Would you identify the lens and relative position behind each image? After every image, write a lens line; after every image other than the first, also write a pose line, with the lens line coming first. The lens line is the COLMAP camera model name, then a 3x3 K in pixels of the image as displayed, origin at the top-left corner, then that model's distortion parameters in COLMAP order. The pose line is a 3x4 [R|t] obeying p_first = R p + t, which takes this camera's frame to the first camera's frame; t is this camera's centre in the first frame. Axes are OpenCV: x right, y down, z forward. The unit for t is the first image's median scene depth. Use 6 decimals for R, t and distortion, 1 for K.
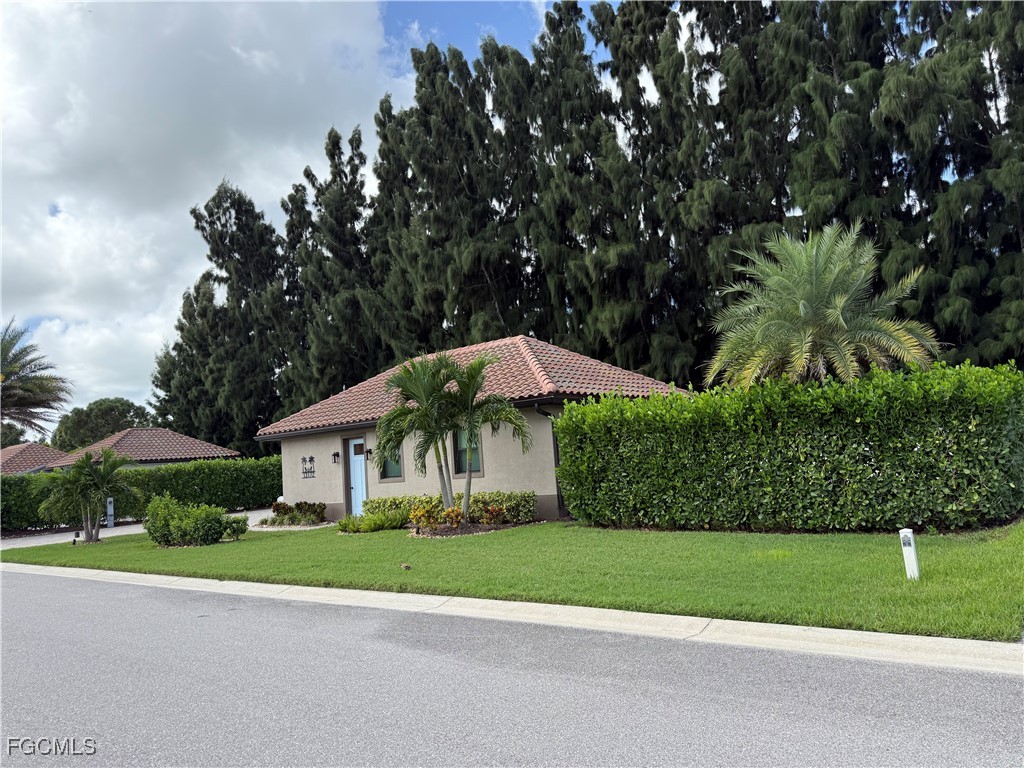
lens RADIAL K [[714.0, 0, 512.0], [0, 714.0, 384.0], [0, 0, 1]] dist [0.098754, -0.147116]
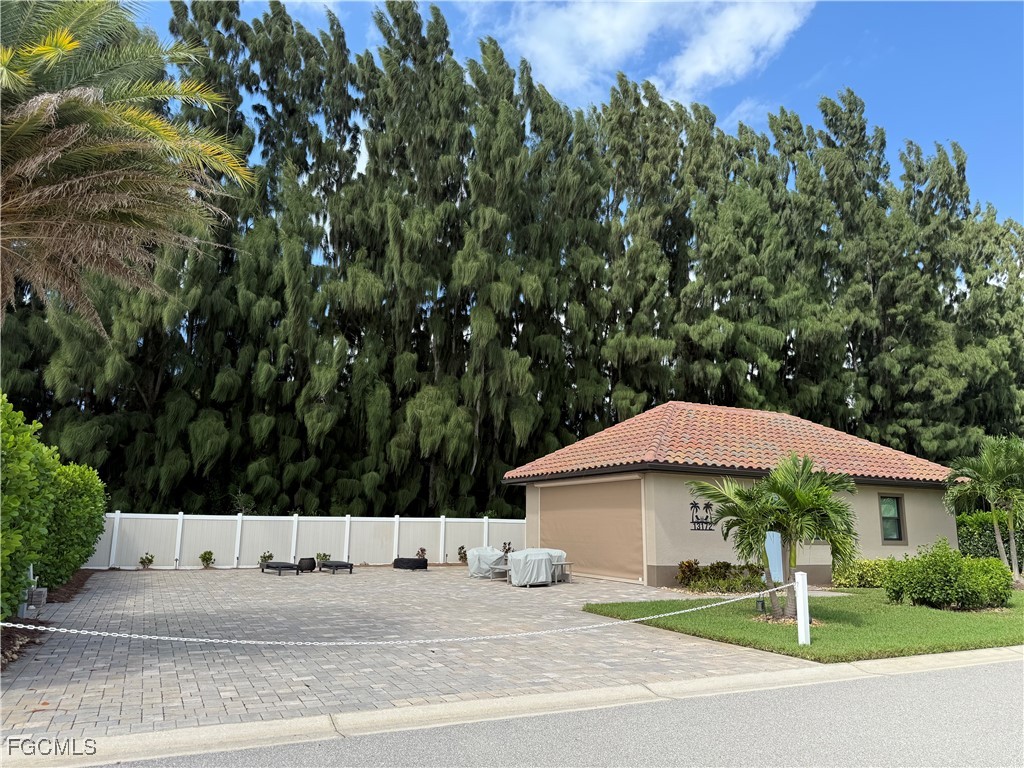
lens RADIAL K [[714.0, 0, 512.0], [0, 714.0, 384.0], [0, 0, 1]] dist [0.098754, -0.147116]
pose [[0.431250, 0.249053, 0.867177, -1.104745], [-0.138858, 0.968016, -0.208959, 0.174265], [-0.891483, -0.030301, 0.452040, 0.876482]]
